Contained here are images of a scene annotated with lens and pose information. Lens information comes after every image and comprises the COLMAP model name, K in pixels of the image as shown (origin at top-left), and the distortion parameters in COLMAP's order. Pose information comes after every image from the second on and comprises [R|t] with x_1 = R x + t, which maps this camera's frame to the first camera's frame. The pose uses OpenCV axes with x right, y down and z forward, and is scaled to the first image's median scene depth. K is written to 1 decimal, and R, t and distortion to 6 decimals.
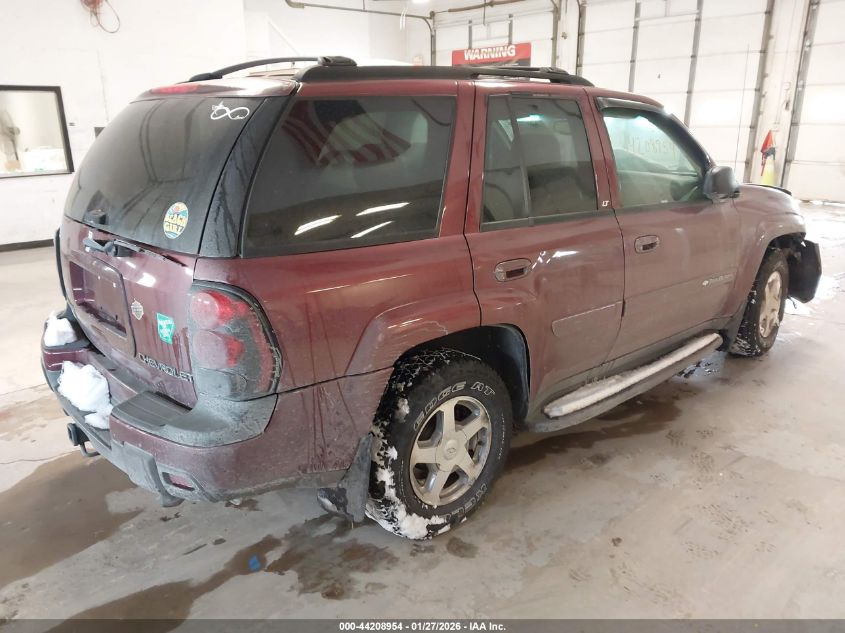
lens RADIAL K [[640.8, 0, 422.5], [0, 640.8, 316.5], [0, 0, 1]] dist [0.003696, 0.000545]
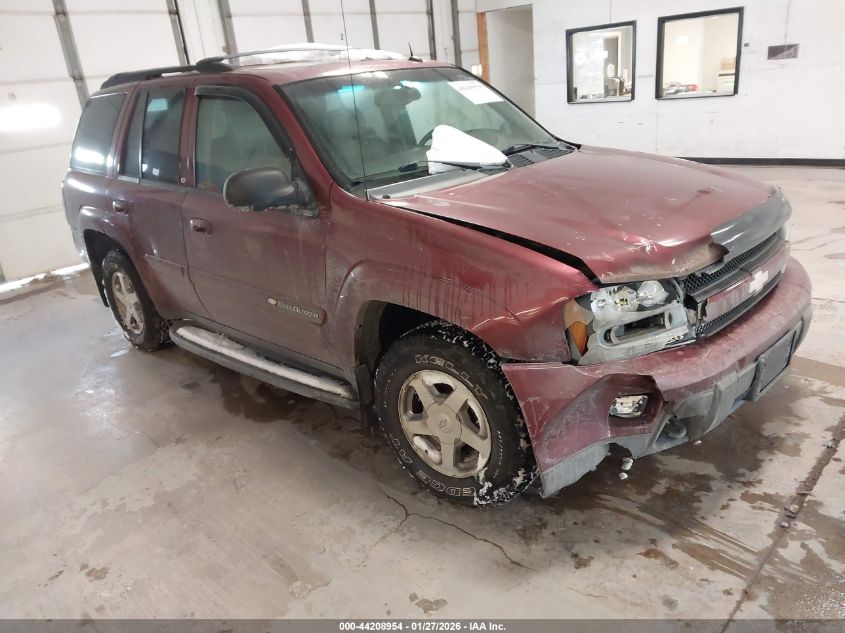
lens RADIAL K [[640.8, 0, 422.5], [0, 640.8, 316.5], [0, 0, 1]] dist [0.003696, 0.000545]
pose [[0.107583, 0.354443, -0.928868, 1.211690], [-0.206844, 0.921826, 0.327799, -0.337974], [0.972441, 0.156866, 0.172487, 1.021615]]
